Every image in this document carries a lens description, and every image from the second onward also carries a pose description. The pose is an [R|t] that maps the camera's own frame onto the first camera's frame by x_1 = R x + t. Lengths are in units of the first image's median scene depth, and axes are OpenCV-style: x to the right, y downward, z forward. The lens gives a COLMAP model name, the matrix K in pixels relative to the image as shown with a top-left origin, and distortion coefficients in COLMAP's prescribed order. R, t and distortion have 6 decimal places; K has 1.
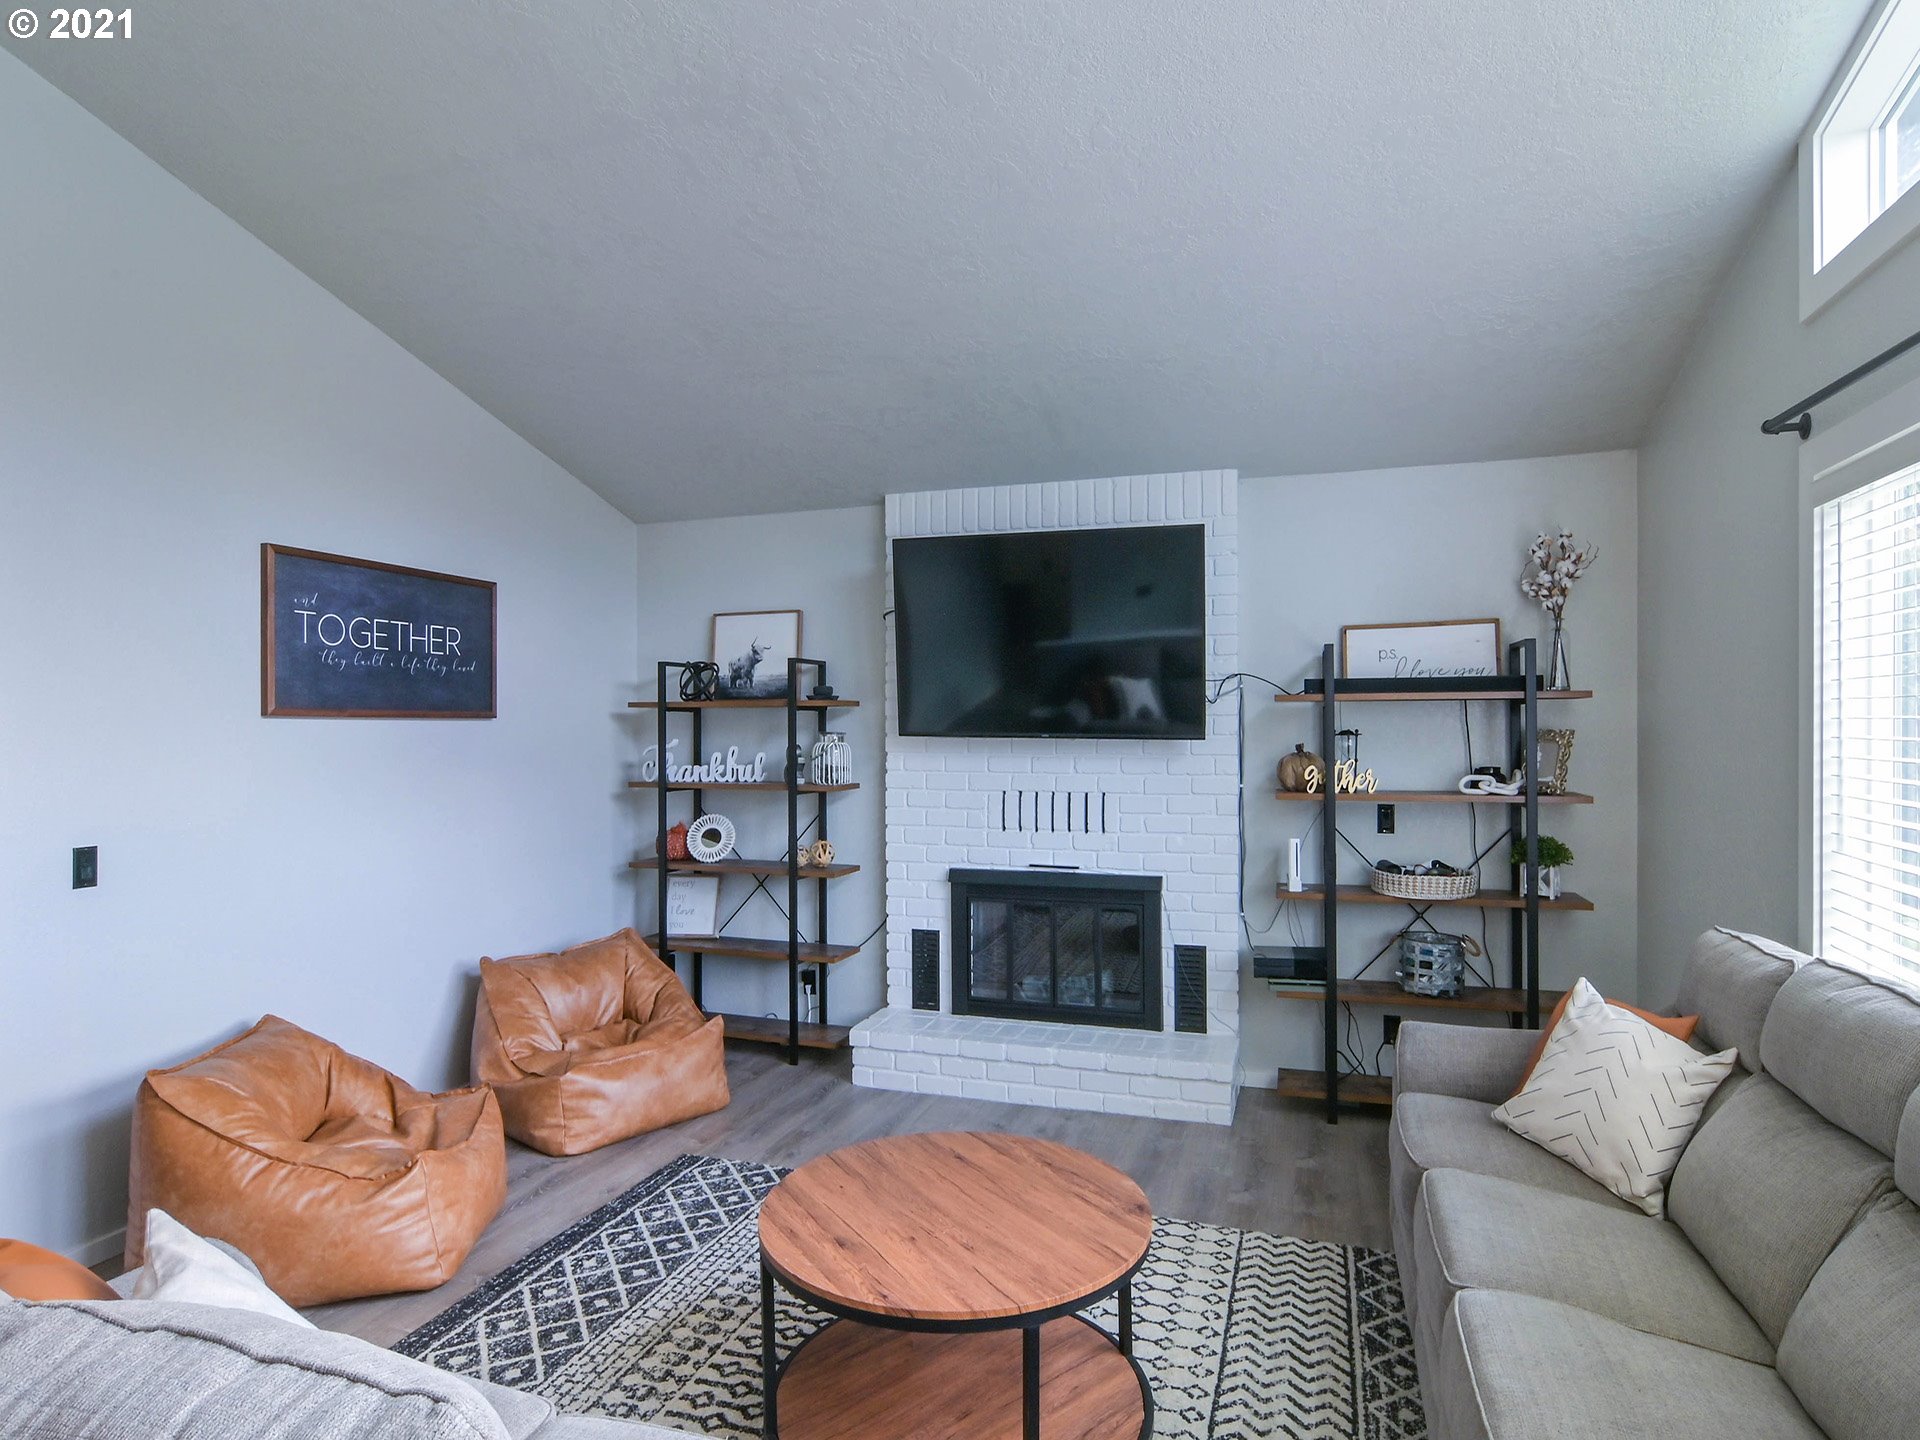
lens RADIAL K [[1066.1, 0, 959.4], [0, 1066.1, 731.1], [0, 0, 1]] dist [-0.019017, 0.003391]
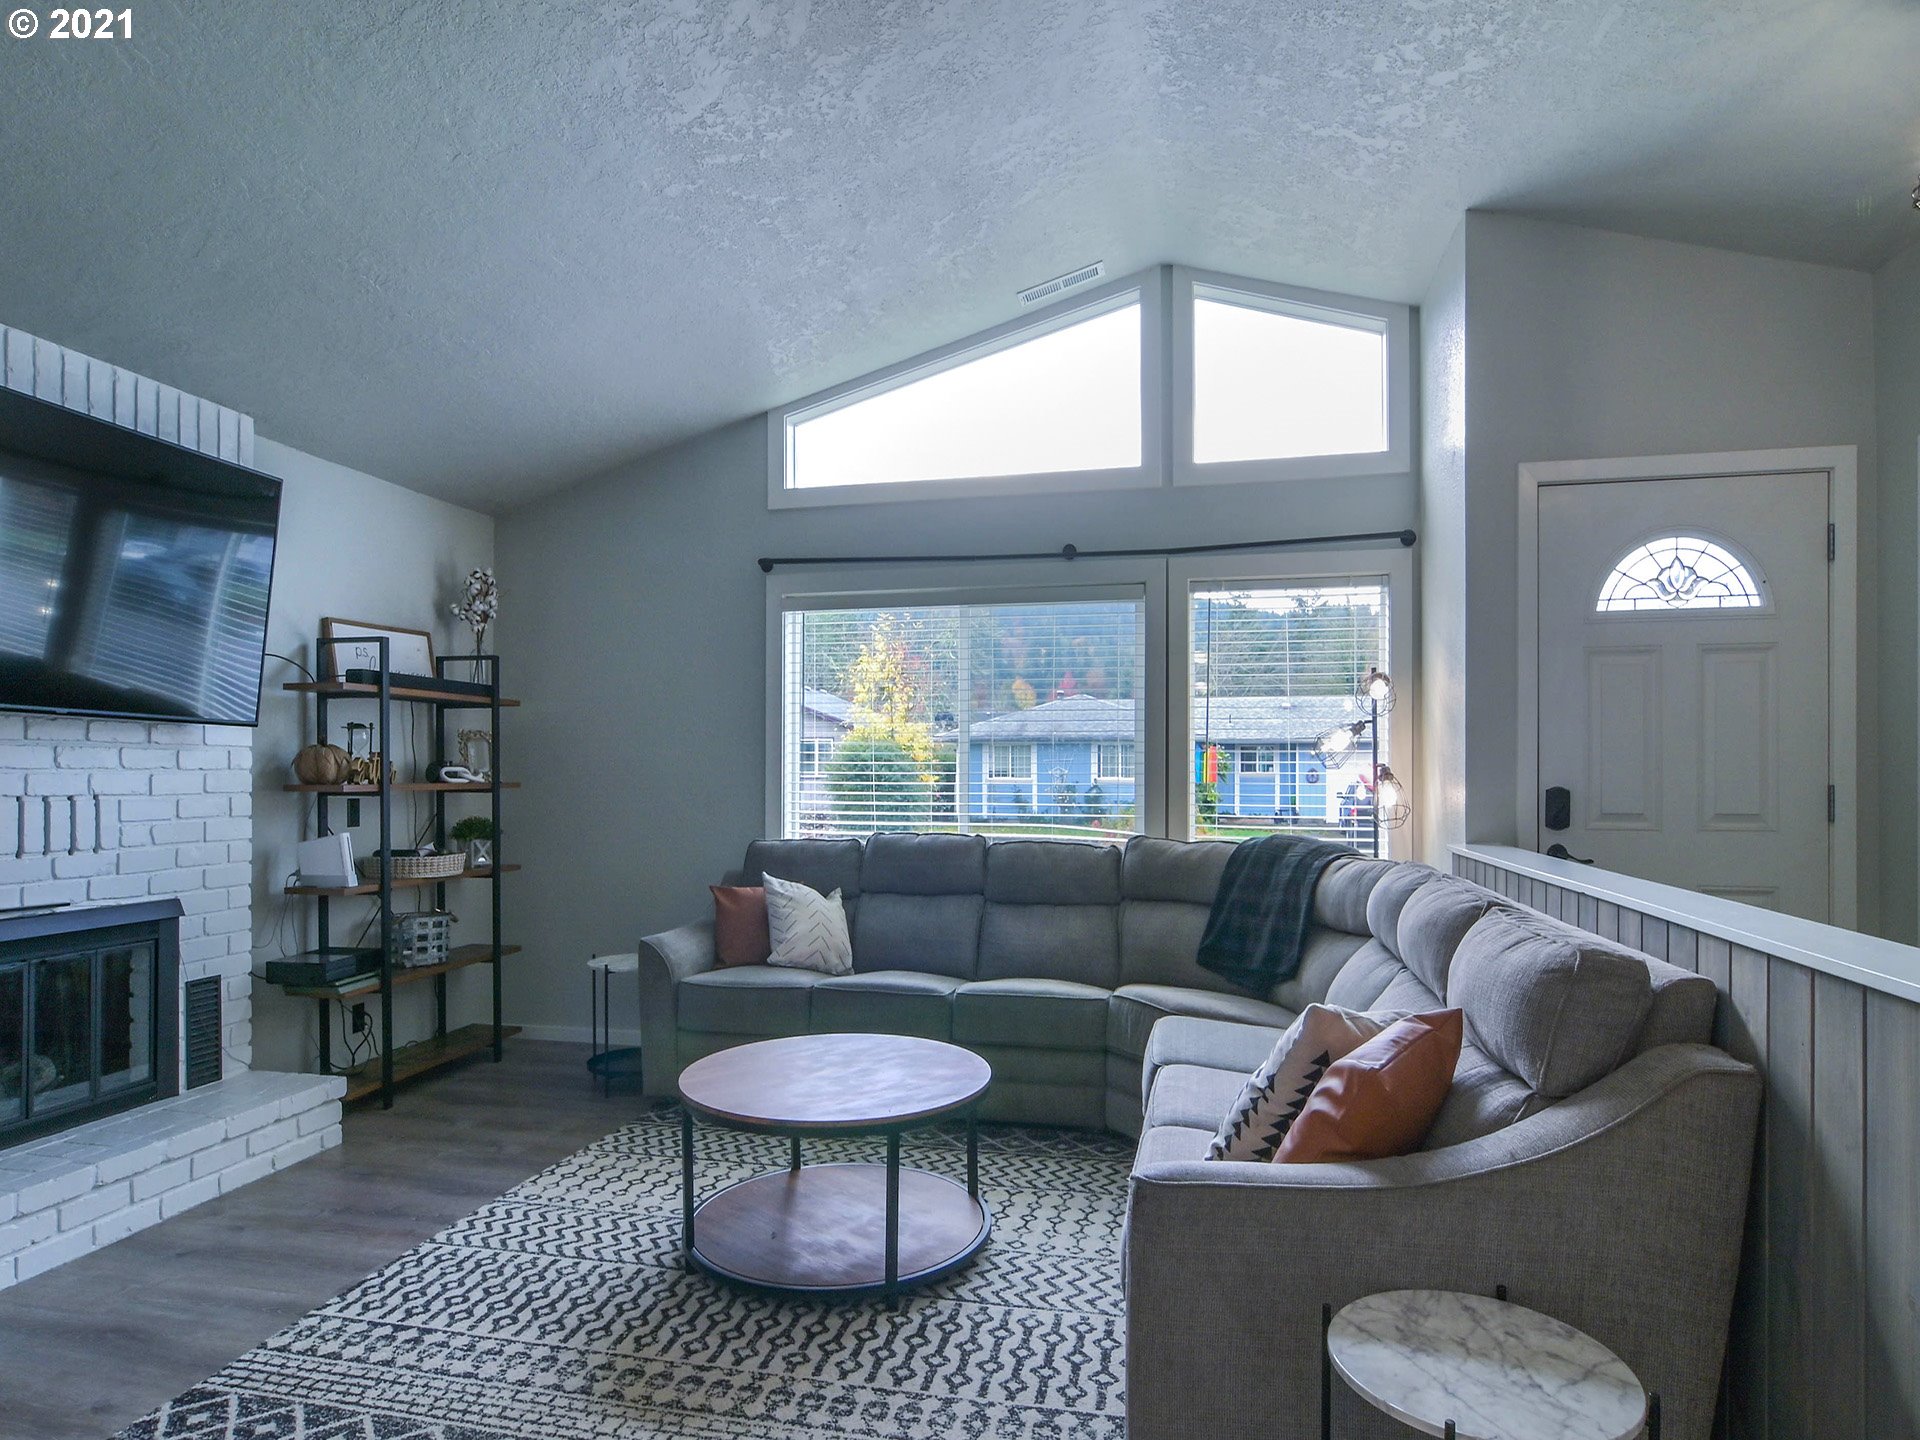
lens RADIAL K [[1091.9, 0, 958.6], [0, 1091.9, 782.4], [0, 0, 1]] dist [-0.026532, 0.016953]
pose [[-0.099971, -0.004284, 0.994981, -0.679560], [0.004631, 0.999978, 0.004771, 0.050236], [-0.994980, 0.005084, -0.099949, 0.512208]]
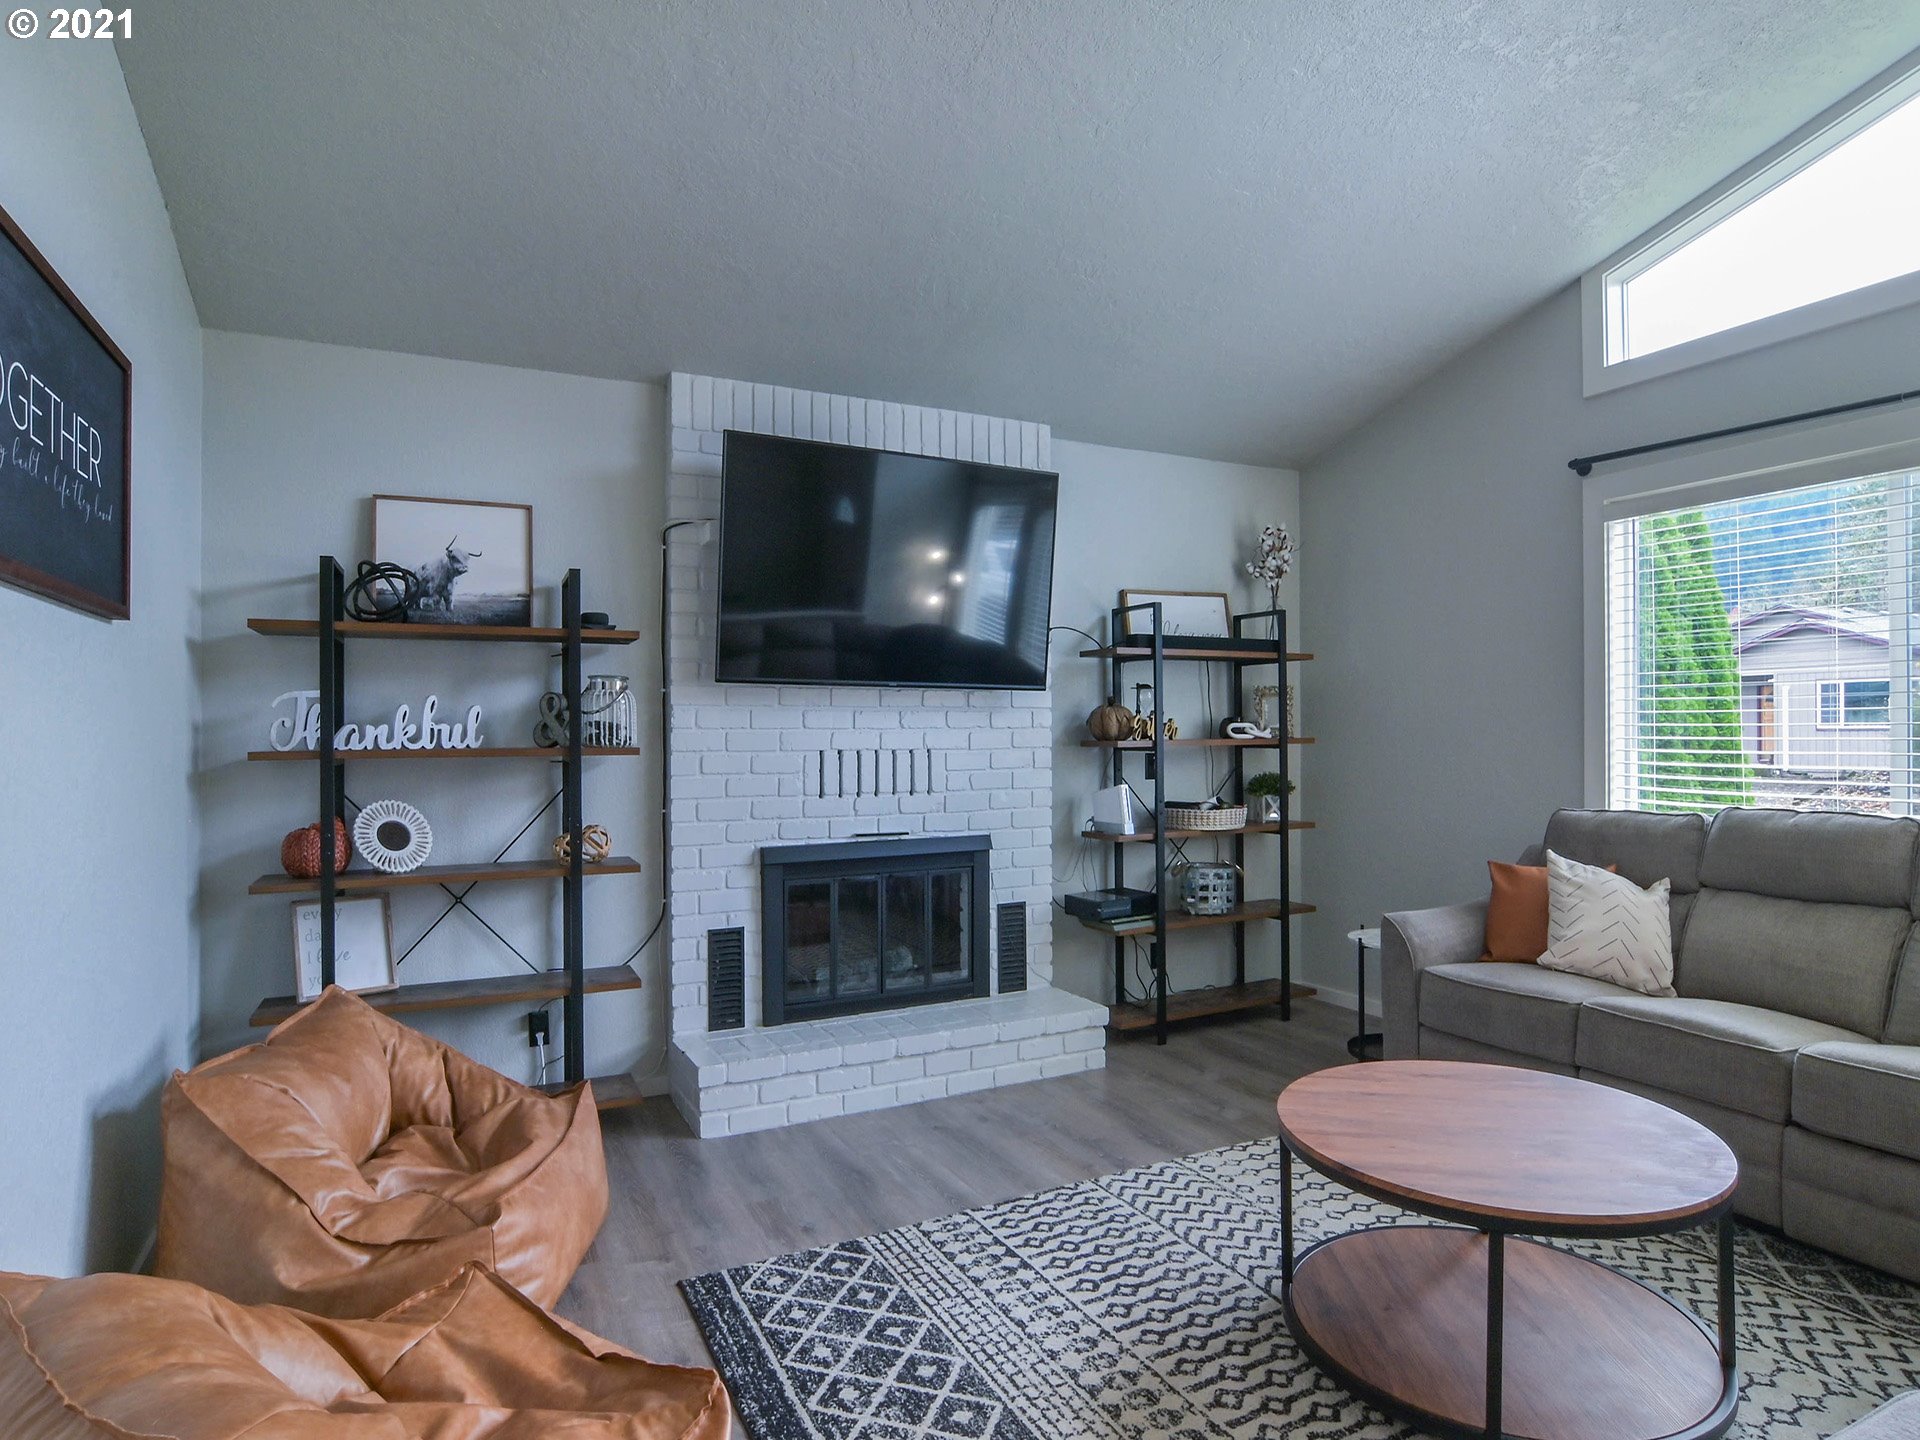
lens RADIAL K [[1072.8, 0, 955.8], [0, 1072.8, 731.2], [0, 0, 1]] dist [-0.030248, 0.009845]
pose [[0.702785, -0.001459, 0.711400, -0.528181], [0.008701, 0.999941, -0.006544, 0.050594], [-0.711349, 0.010789, 0.702757, 0.347784]]
